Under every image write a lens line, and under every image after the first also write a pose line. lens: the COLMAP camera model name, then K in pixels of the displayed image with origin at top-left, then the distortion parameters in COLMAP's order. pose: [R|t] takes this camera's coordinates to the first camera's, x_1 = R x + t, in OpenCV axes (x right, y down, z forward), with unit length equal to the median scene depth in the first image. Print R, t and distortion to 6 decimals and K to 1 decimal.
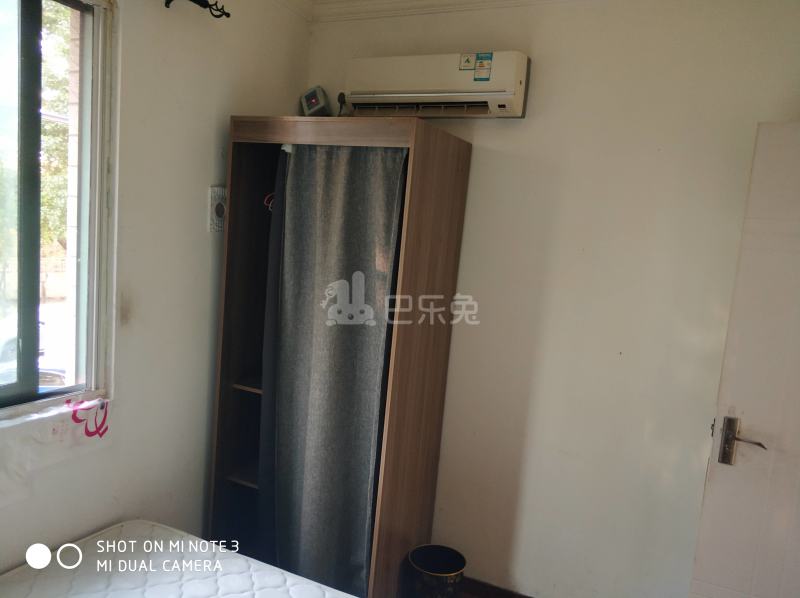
lens RADIAL K [[629.0, 0, 400.0], [0, 629.0, 299.0], [0, 0, 1]] dist [0.098552, -0.094302]
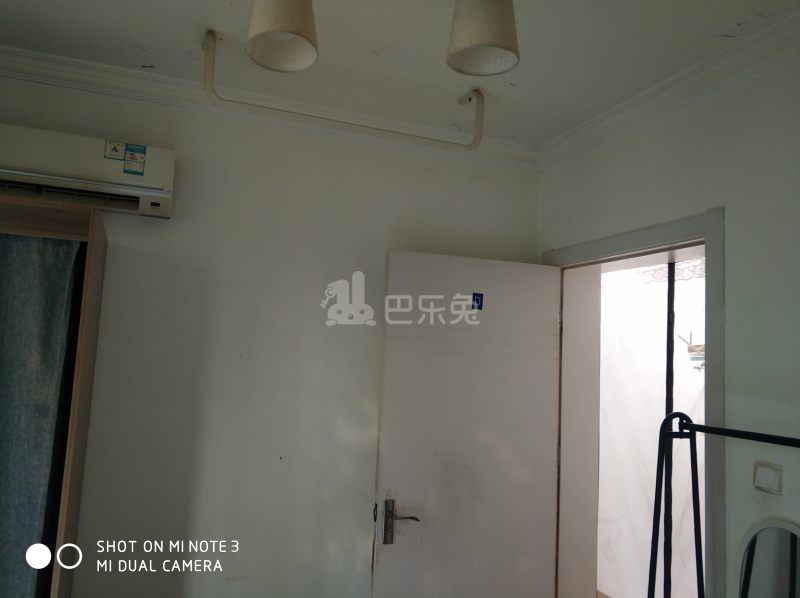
lens RADIAL K [[629.0, 0, 400.0], [0, 629.0, 299.0], [0, 0, 1]] dist [0.098552, -0.094302]
pose [[0.690178, 0.020301, 0.723355, -0.265167], [0.095540, 0.988300, -0.118894, -0.028535], [-0.717305, 0.151168, 0.680163, 0.153638]]
